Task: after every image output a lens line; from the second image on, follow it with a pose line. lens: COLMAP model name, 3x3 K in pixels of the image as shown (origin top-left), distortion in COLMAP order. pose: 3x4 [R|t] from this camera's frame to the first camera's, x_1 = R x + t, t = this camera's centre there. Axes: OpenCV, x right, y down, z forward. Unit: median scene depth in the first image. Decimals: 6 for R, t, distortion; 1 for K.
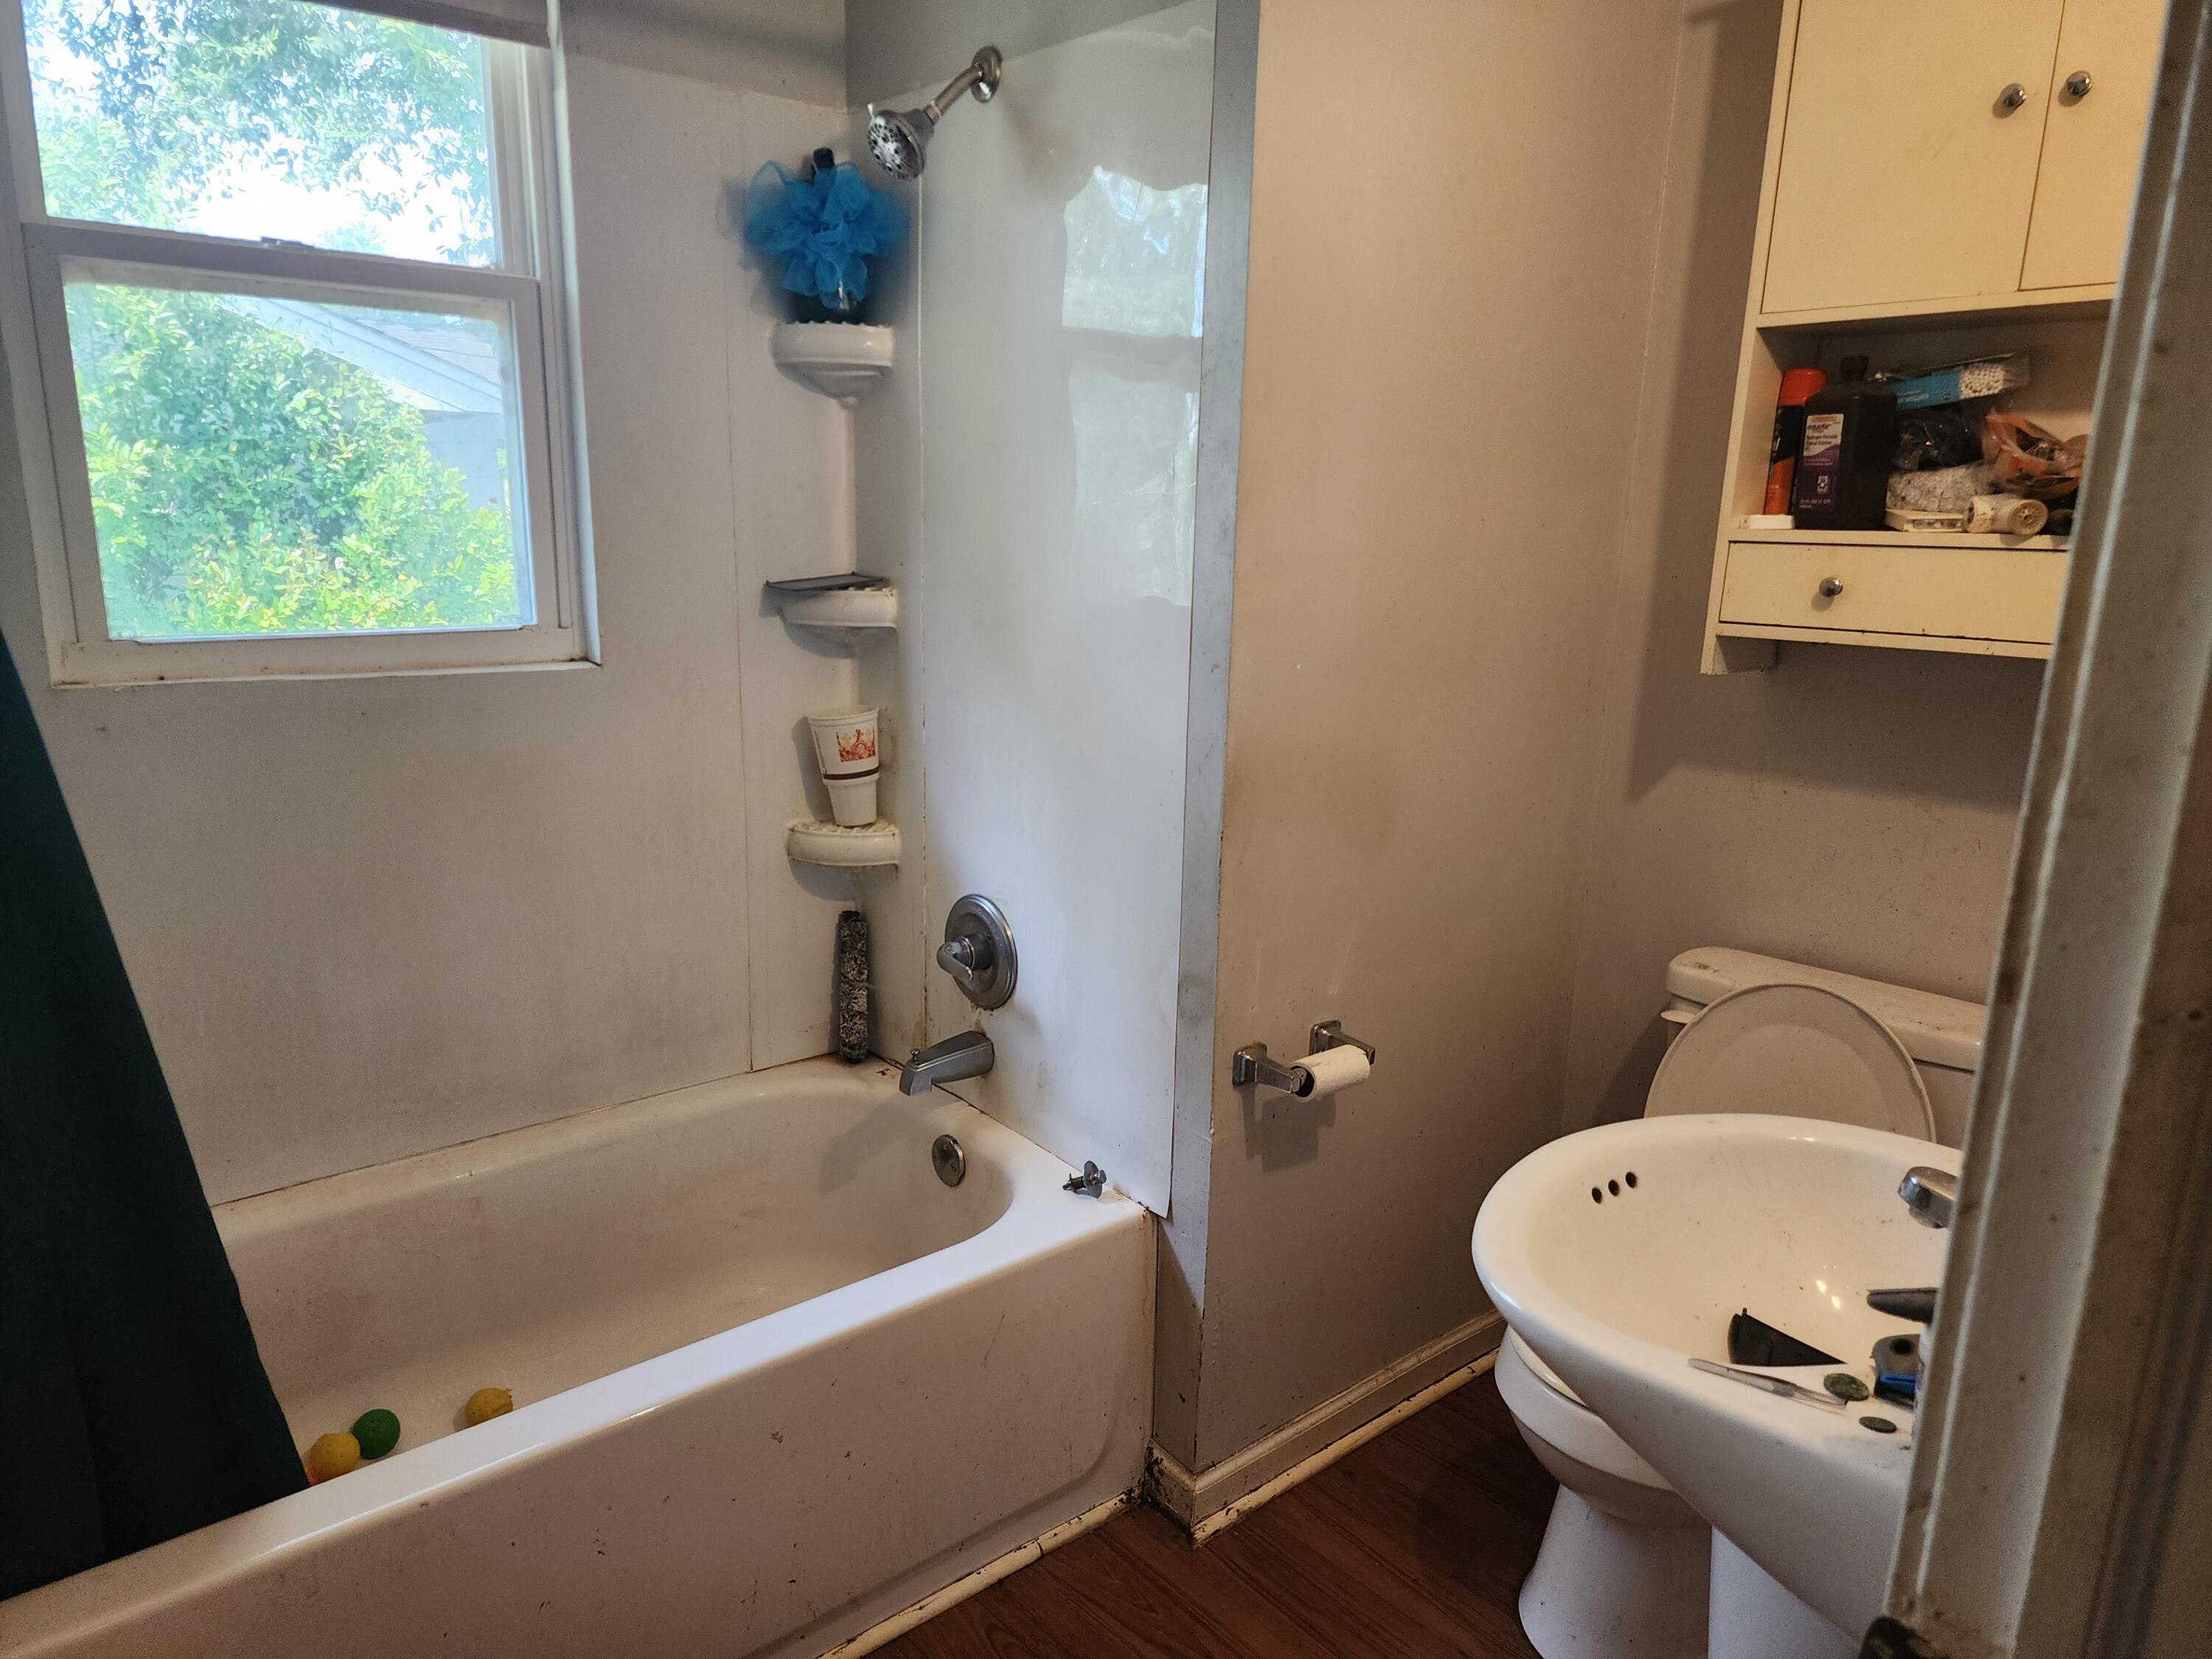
lens RADIAL K [[1448.1, 0, 1102.7], [0, 1448.1, 840.0], [0, 0, 1]] dist [0.088092, -0.091013]
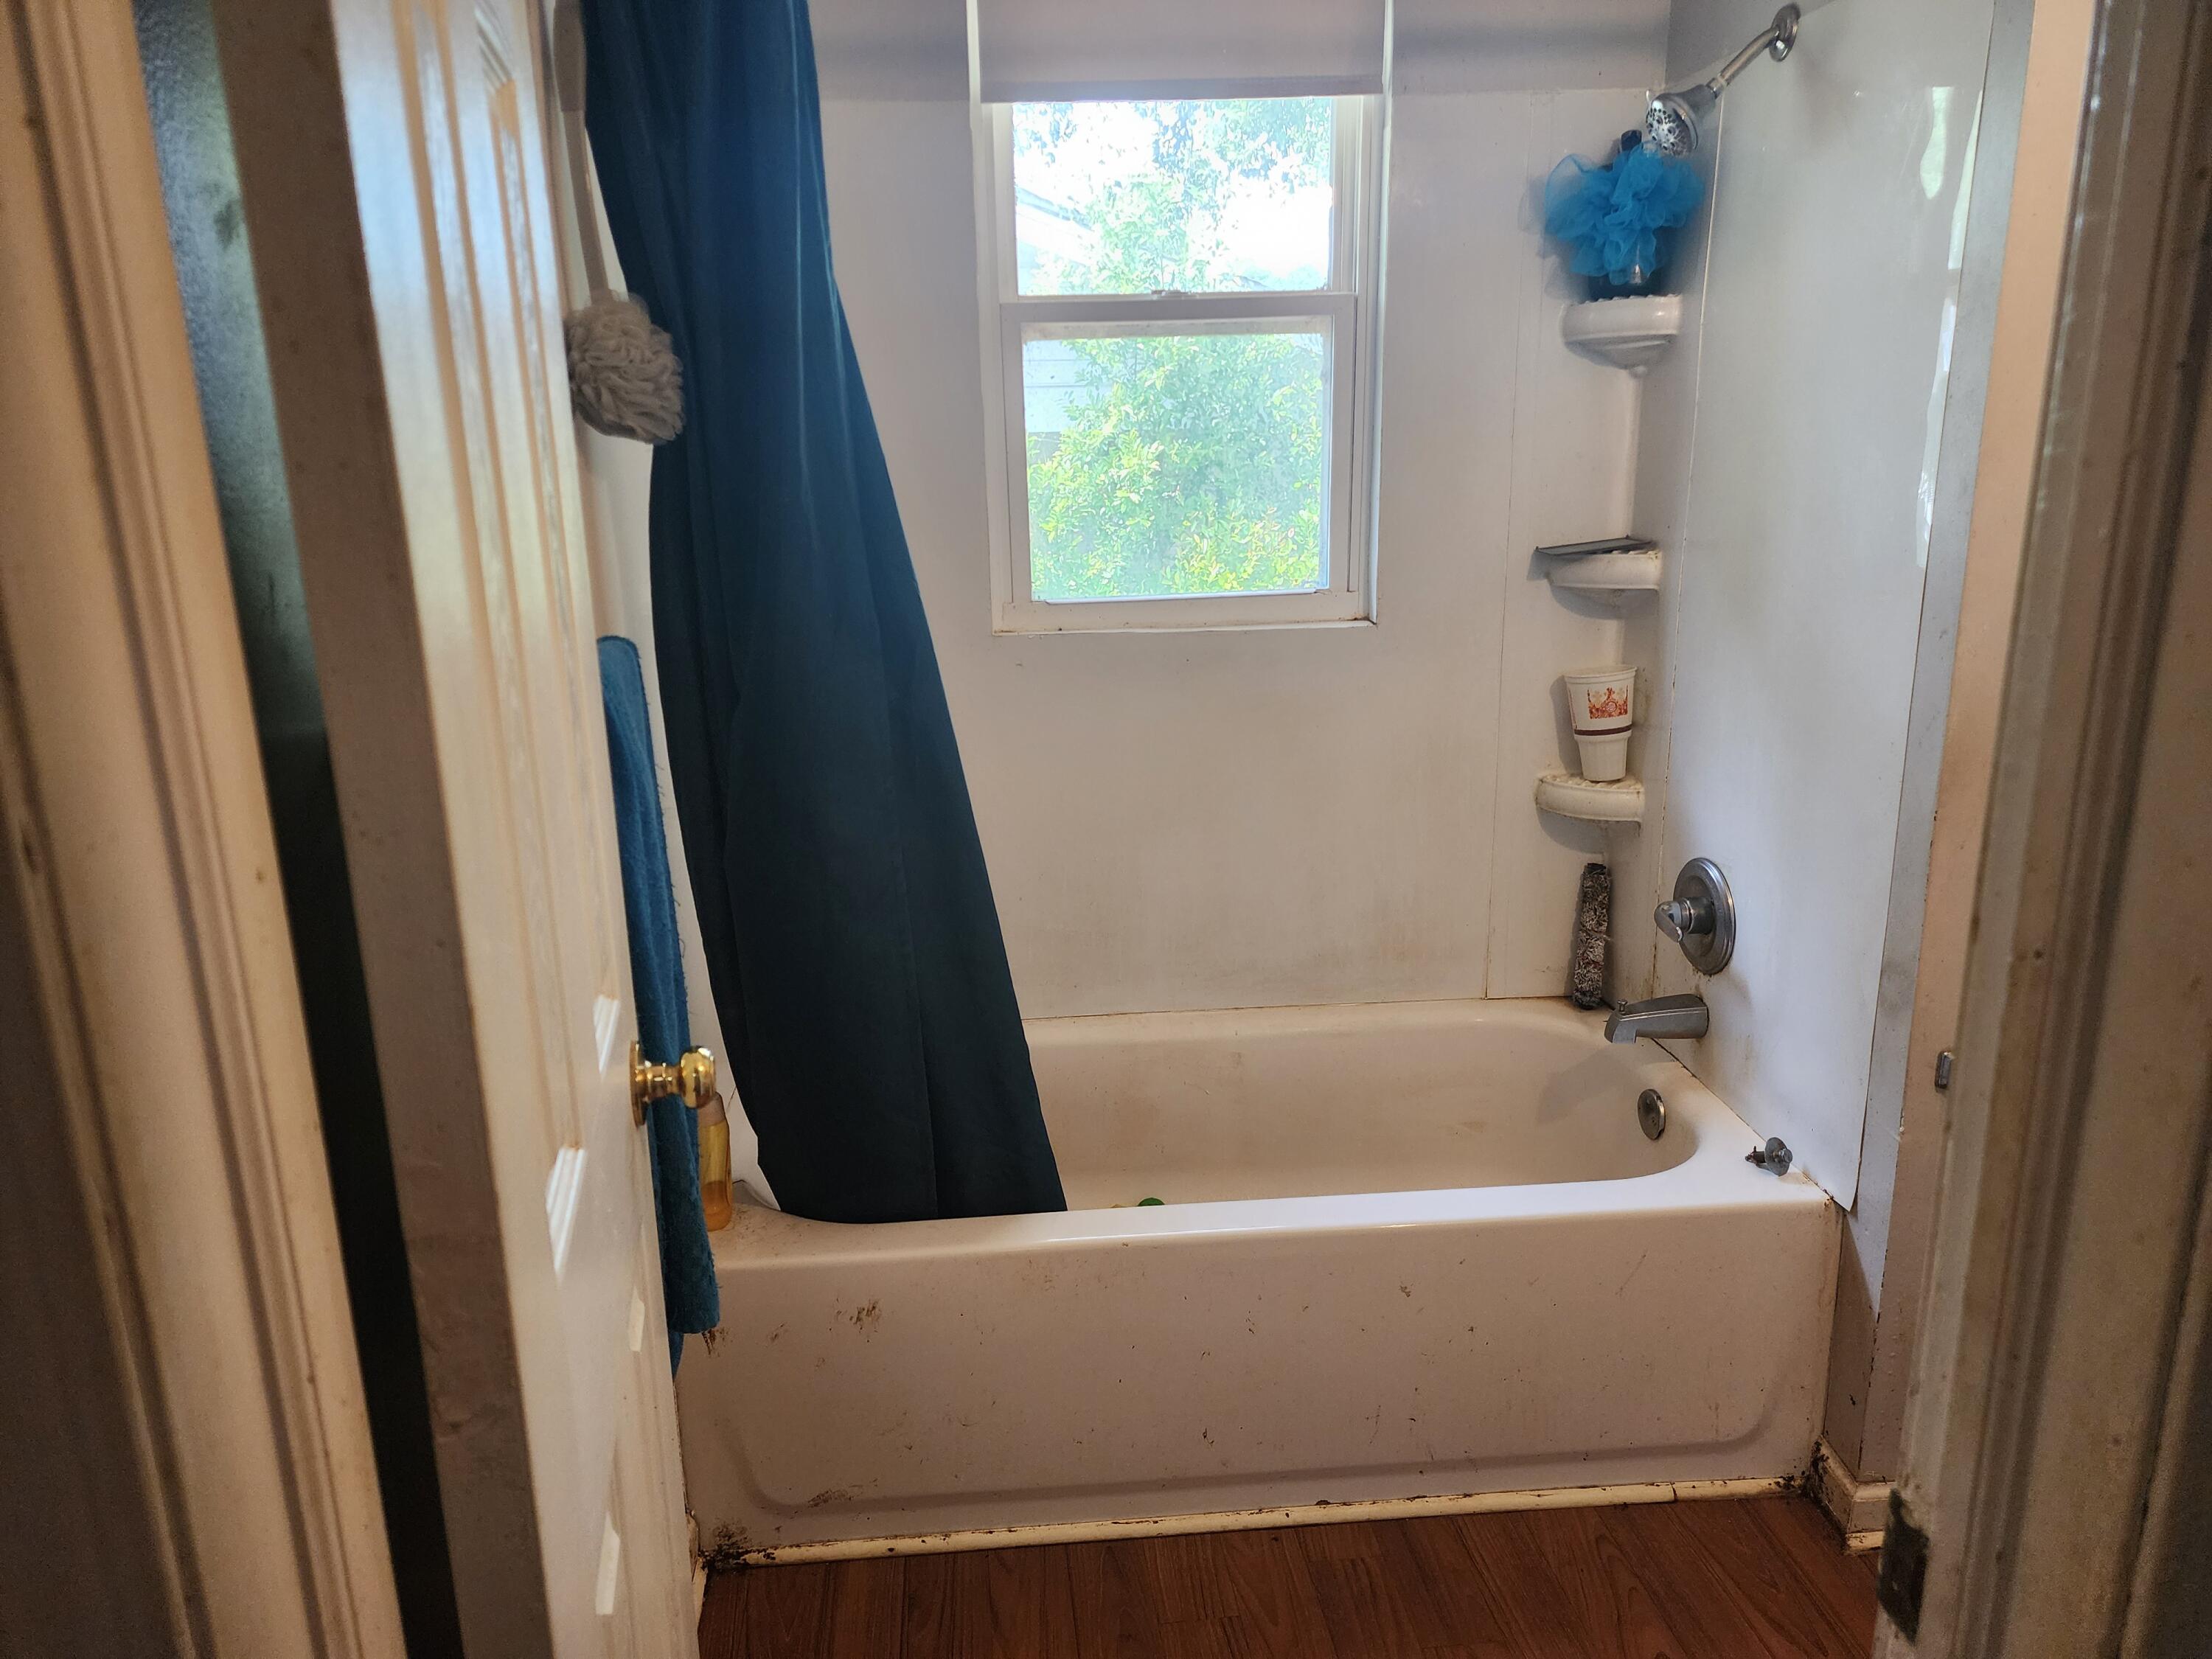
lens RADIAL K [[1459.9, 0, 1106.3], [0, 1459.9, 831.4], [0, 0, 1]] dist [0.044639, -0.023558]
pose [[0.813766, 0.098988, -0.572701, 0.155632], [-0.086920, 0.995035, 0.048479, 0.006233], [0.574656, 0.010329, 0.818330, -0.066065]]
